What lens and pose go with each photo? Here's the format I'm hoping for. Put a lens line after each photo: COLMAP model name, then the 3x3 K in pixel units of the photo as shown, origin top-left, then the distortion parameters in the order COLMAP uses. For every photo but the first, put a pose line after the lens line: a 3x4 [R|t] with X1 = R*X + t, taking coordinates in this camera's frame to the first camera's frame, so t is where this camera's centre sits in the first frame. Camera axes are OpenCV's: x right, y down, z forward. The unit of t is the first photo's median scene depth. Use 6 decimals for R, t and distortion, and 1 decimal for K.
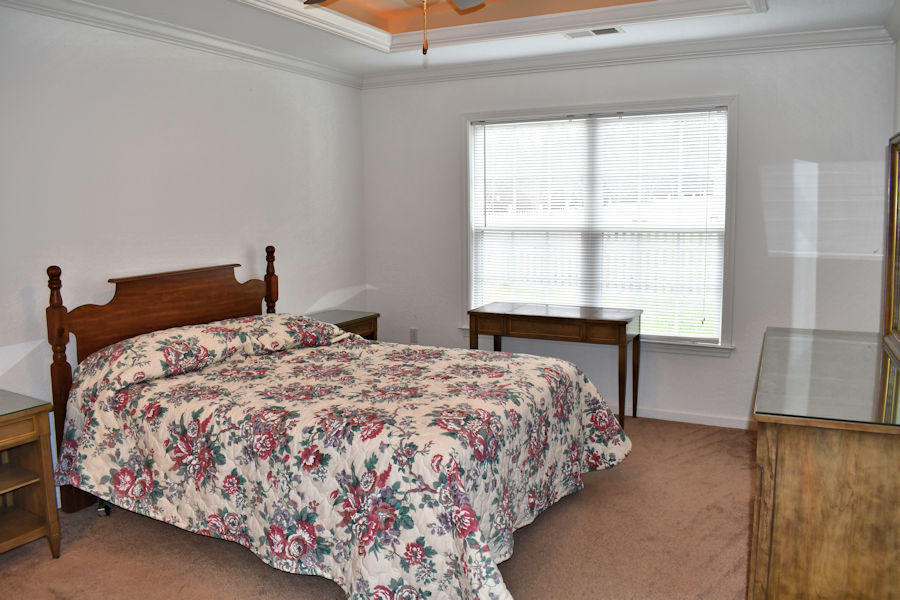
lens RADIAL K [[699.4, 0, 450.0], [0, 699.4, 300.0], [0, 0, 1]] dist [-0.097818, 0.017657]
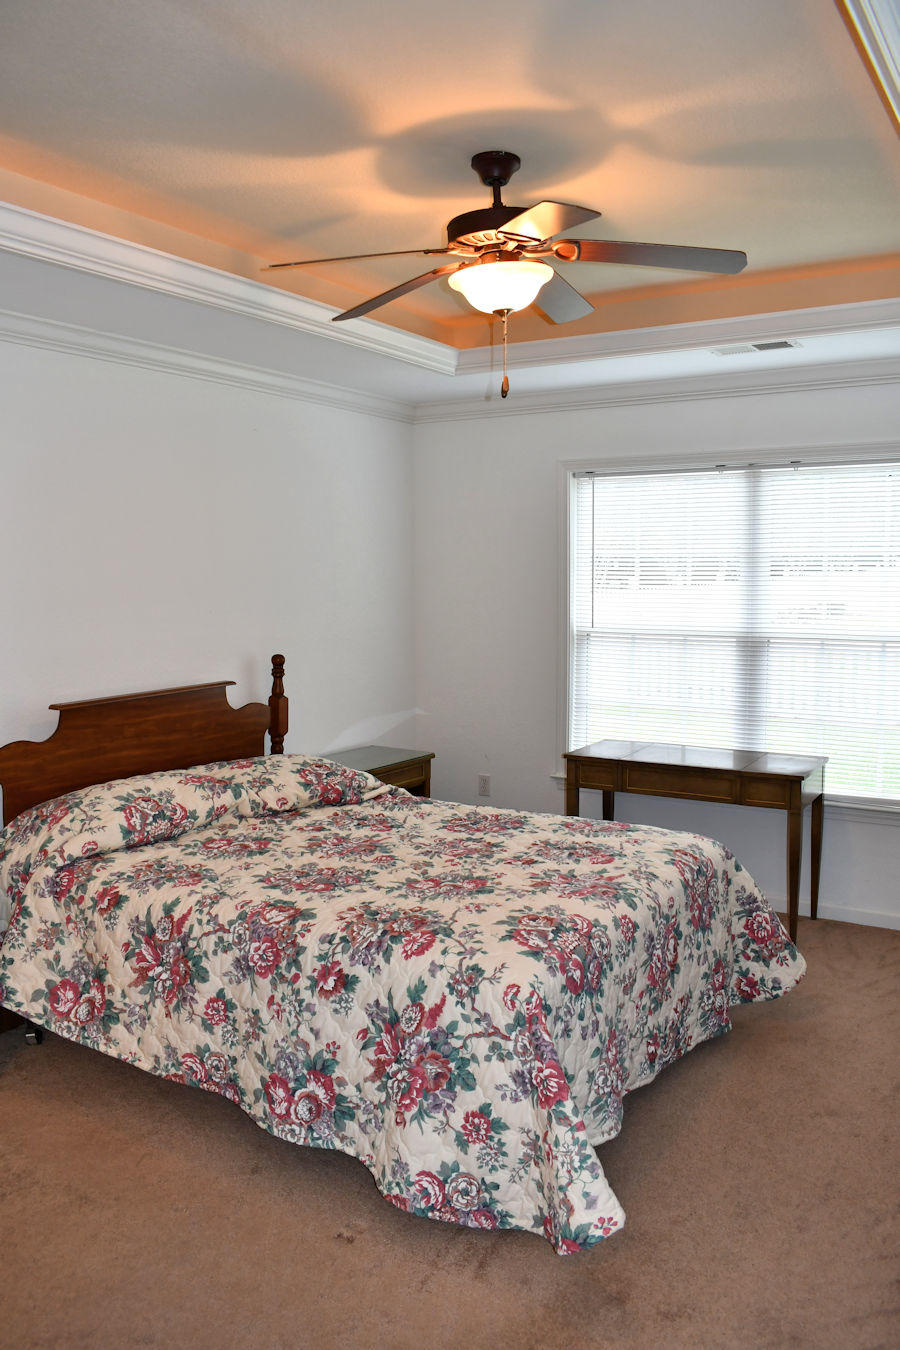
lens RADIAL K [[1049.1, 0, 454.5], [0, 1049.1, 675.2], [0, 0, 1]] dist [-0.097818, 0.017657]
pose [[0.996380, 0.014948, -0.083686, 0.005241], [-0.017963, 0.999212, -0.035392, -0.039104], [0.083091, 0.036767, 0.995863, -0.034647]]
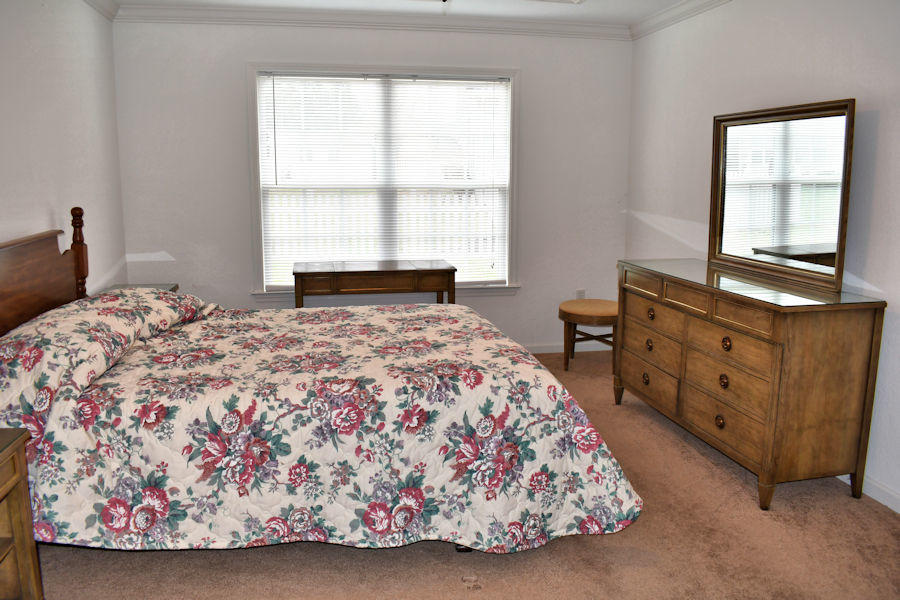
lens RADIAL K [[699.4, 0, 450.0], [0, 699.4, 300.0], [0, 0, 1]] dist [-0.097818, 0.017657]
pose [[0.789131, -0.094642, 0.606890, -0.666781], [0.066981, 0.995425, 0.068138, 0.005191], [-0.610562, -0.013120, 0.791860, 0.204981]]
